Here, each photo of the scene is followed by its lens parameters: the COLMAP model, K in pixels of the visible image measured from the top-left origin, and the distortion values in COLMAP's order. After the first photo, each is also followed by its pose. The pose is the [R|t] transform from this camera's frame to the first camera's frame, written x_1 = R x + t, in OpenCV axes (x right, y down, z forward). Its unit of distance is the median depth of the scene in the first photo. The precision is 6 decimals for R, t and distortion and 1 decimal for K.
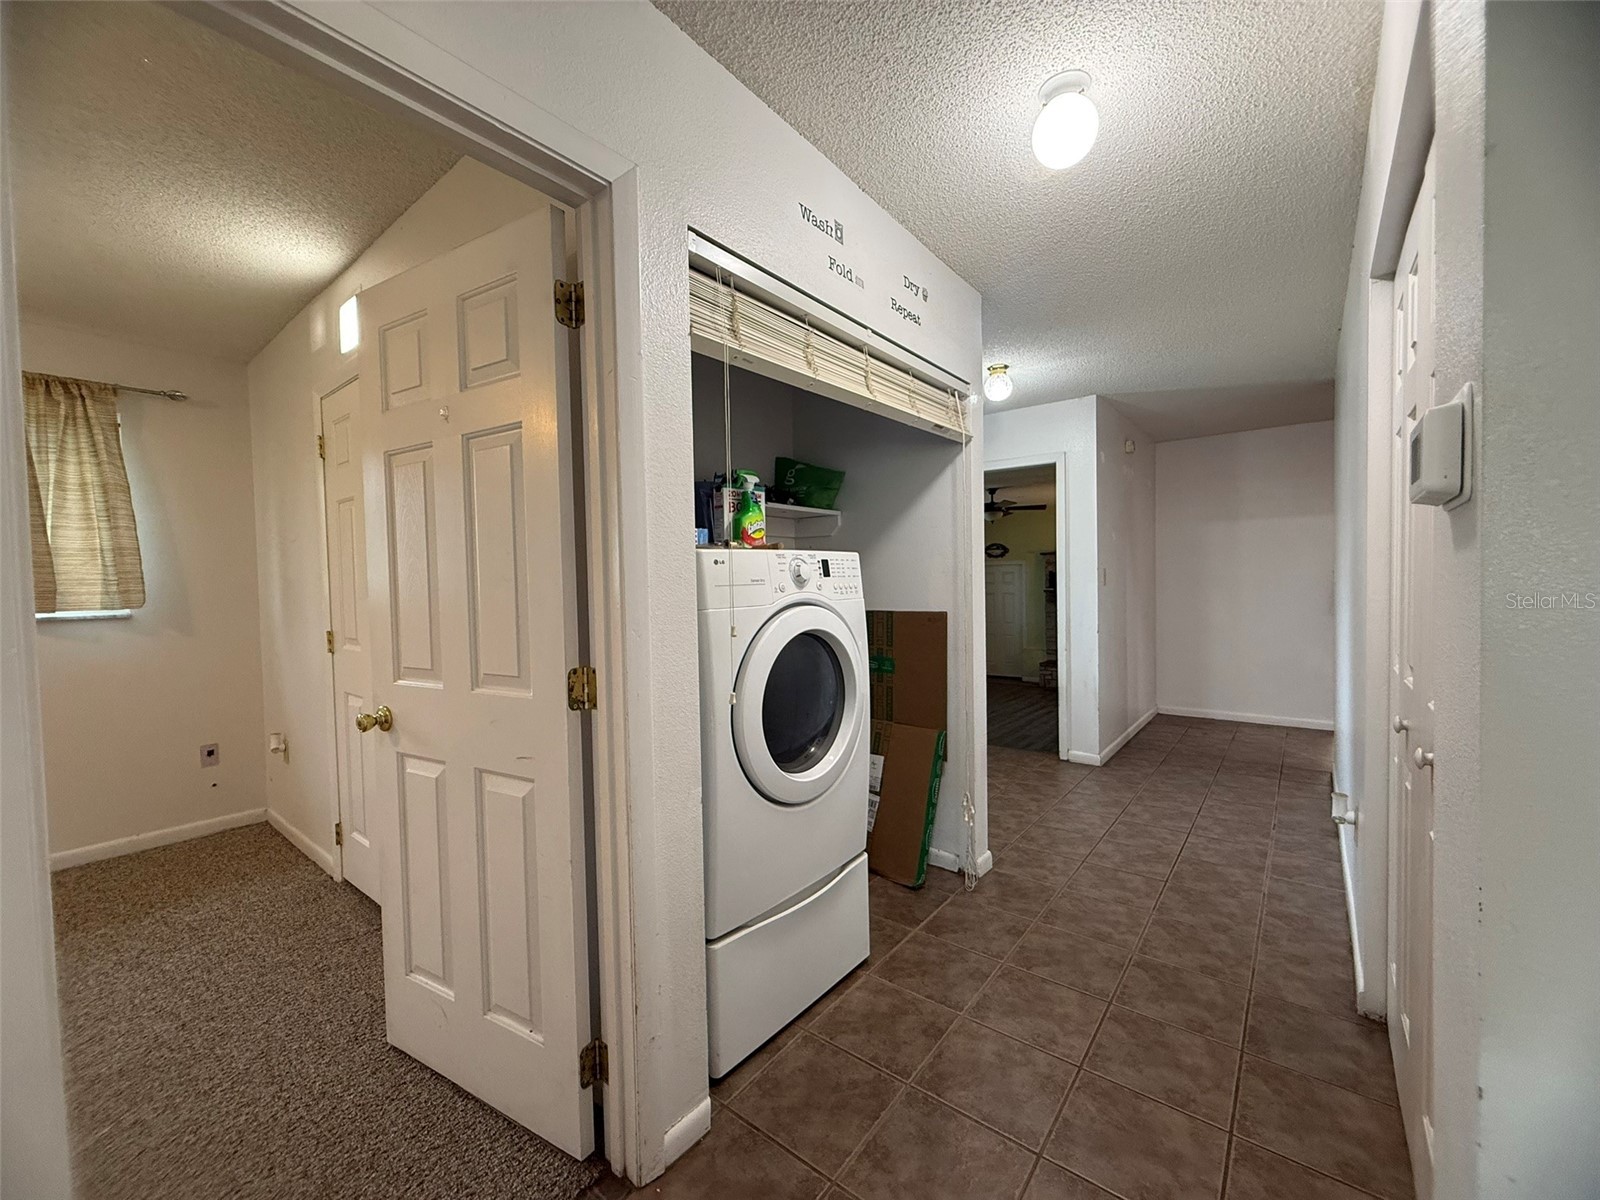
lens RADIAL K [[638.6, 0, 793.9], [0, 638.6, 599.4], [0, 0, 1]] dist [0.000645, -0.000722]
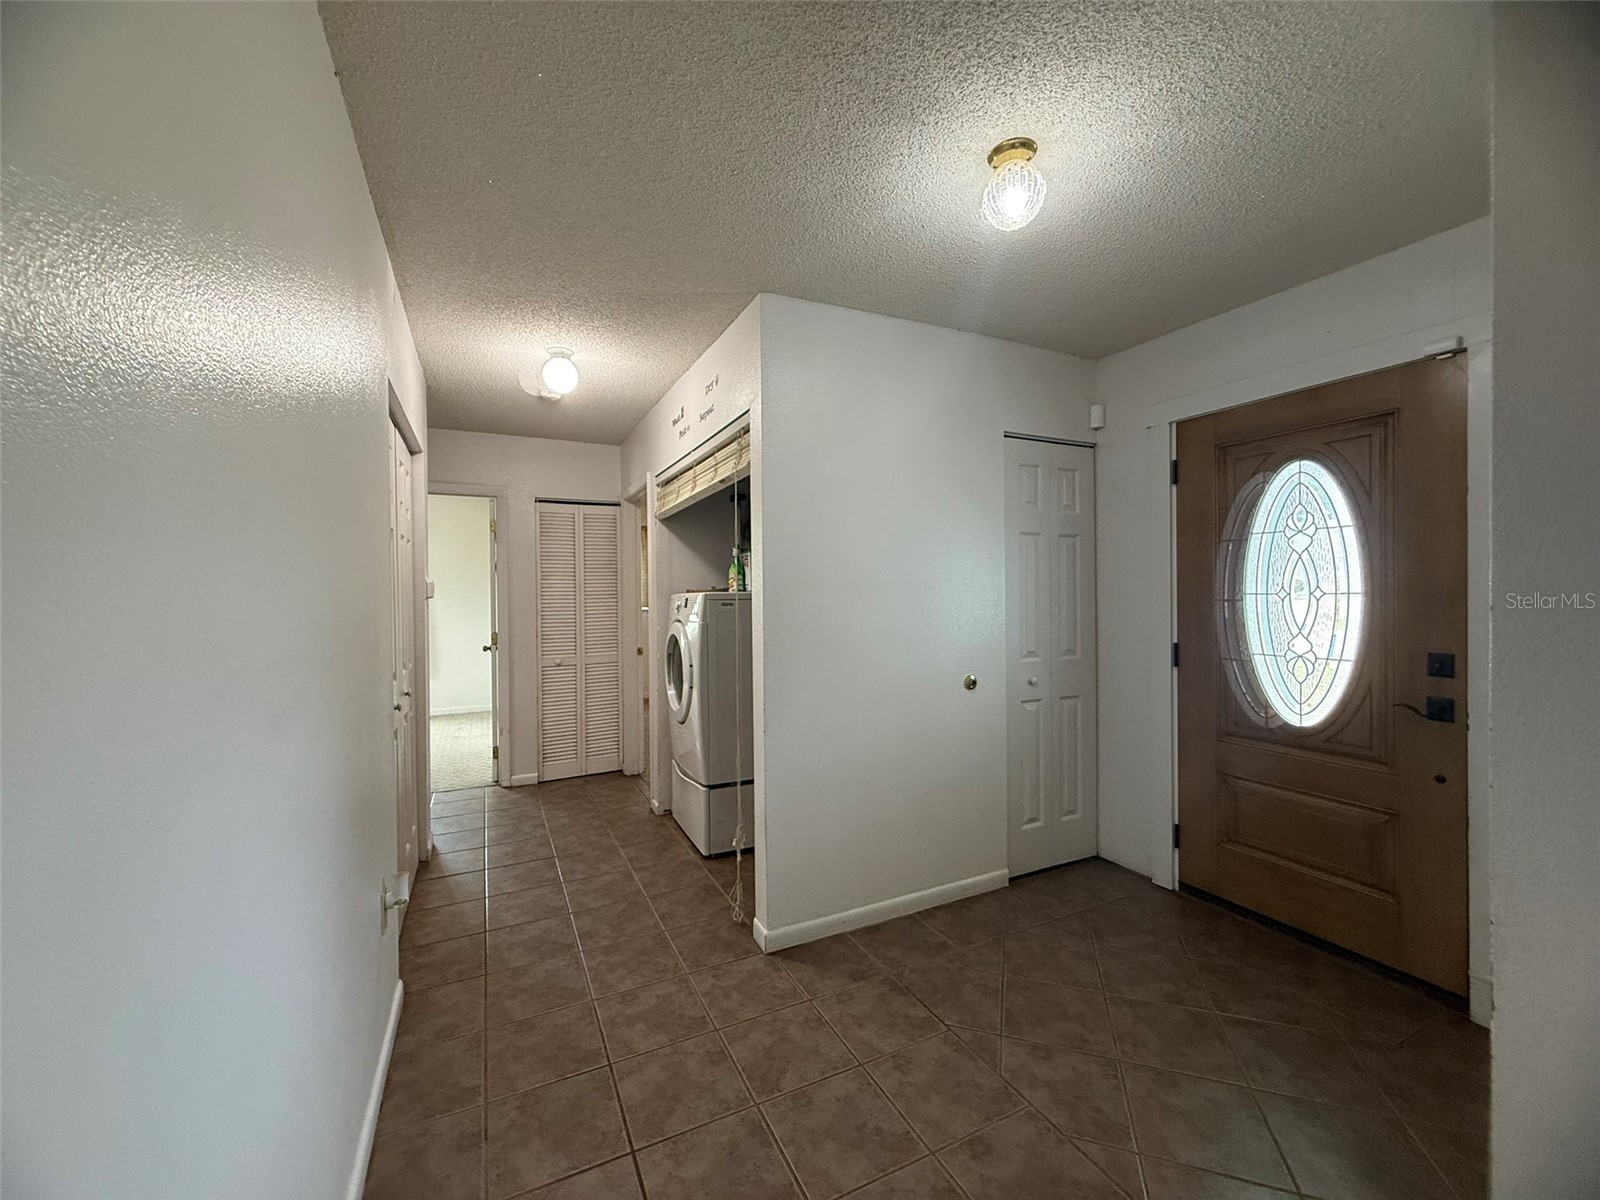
lens RADIAL K [[638.6, 0, 793.9], [0, 638.6, 599.4], [0, 0, 1]] dist [0.000645, -0.000722]
pose [[-0.426084, 0.031313, -0.904141, 1.295742], [-0.006874, 0.999260, 0.037846, -0.107627], [0.904657, 0.022340, -0.425554, 1.708551]]
